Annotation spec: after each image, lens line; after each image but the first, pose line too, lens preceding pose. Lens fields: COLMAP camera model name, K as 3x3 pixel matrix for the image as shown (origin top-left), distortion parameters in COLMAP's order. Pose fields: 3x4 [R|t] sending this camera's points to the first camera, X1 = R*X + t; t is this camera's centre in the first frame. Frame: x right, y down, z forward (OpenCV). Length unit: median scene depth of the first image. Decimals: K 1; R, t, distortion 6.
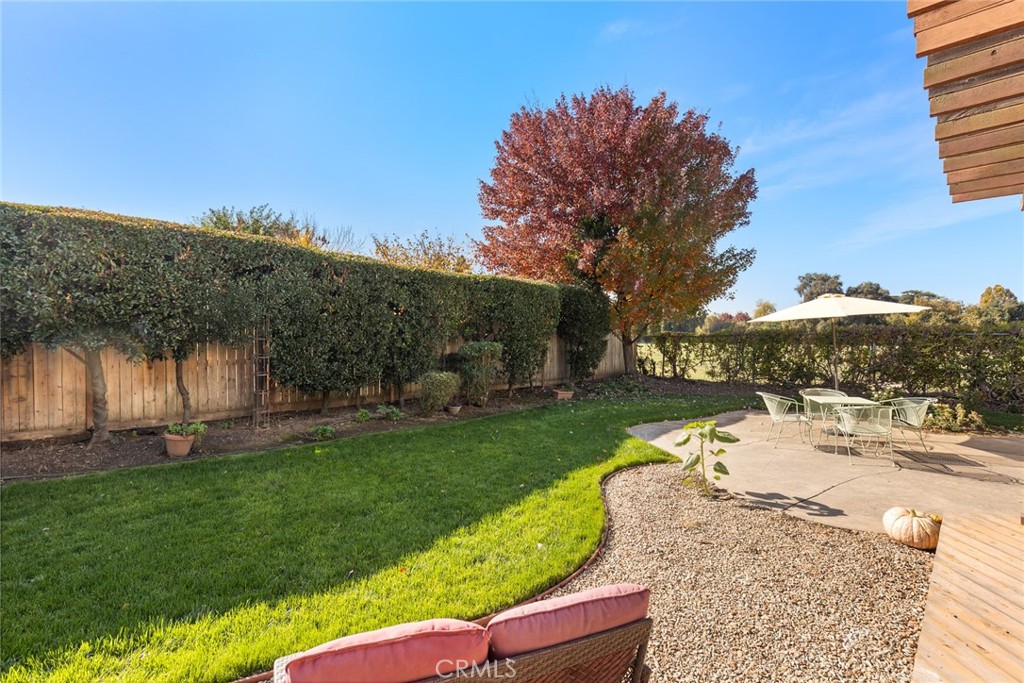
lens RADIAL K [[458.6, 0, 510.2], [0, 458.6, 342.4], [0, 0, 1]] dist [0.005519, -0.001326]
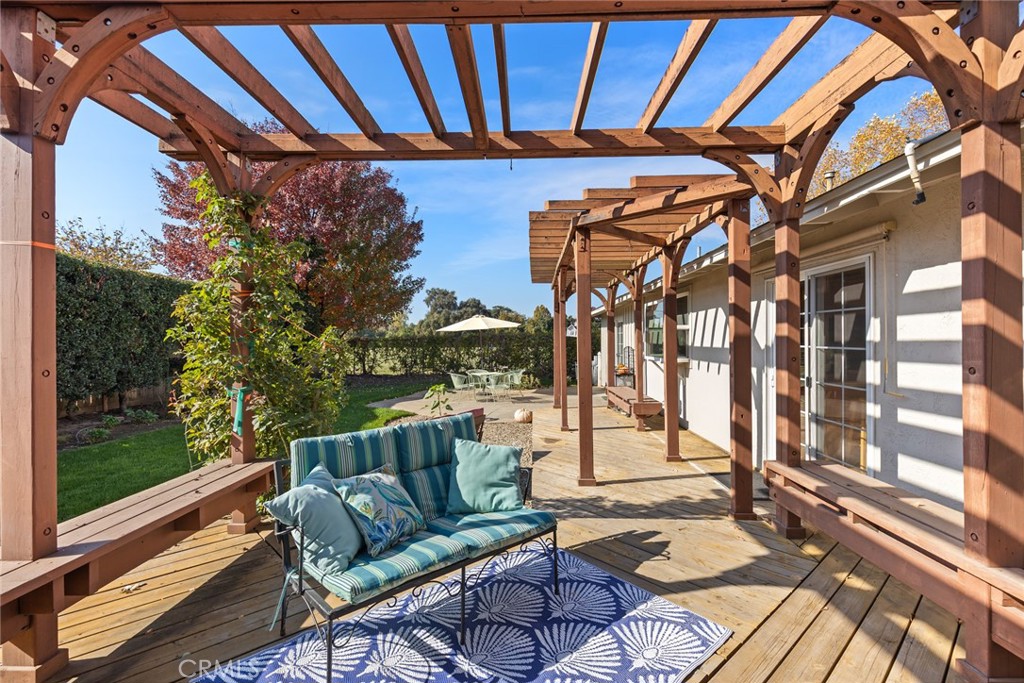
lens RADIAL K [[458.6, 0, 512.8], [0, 458.6, 340.0], [0, 0, 1]] dist [0.005519, -0.001326]
pose [[0.732357, -0.006001, 0.680895, -0.208759], [0.016989, 0.999811, -0.009462, 0.004563], [-0.680709, 0.018497, 0.732320, -0.190725]]
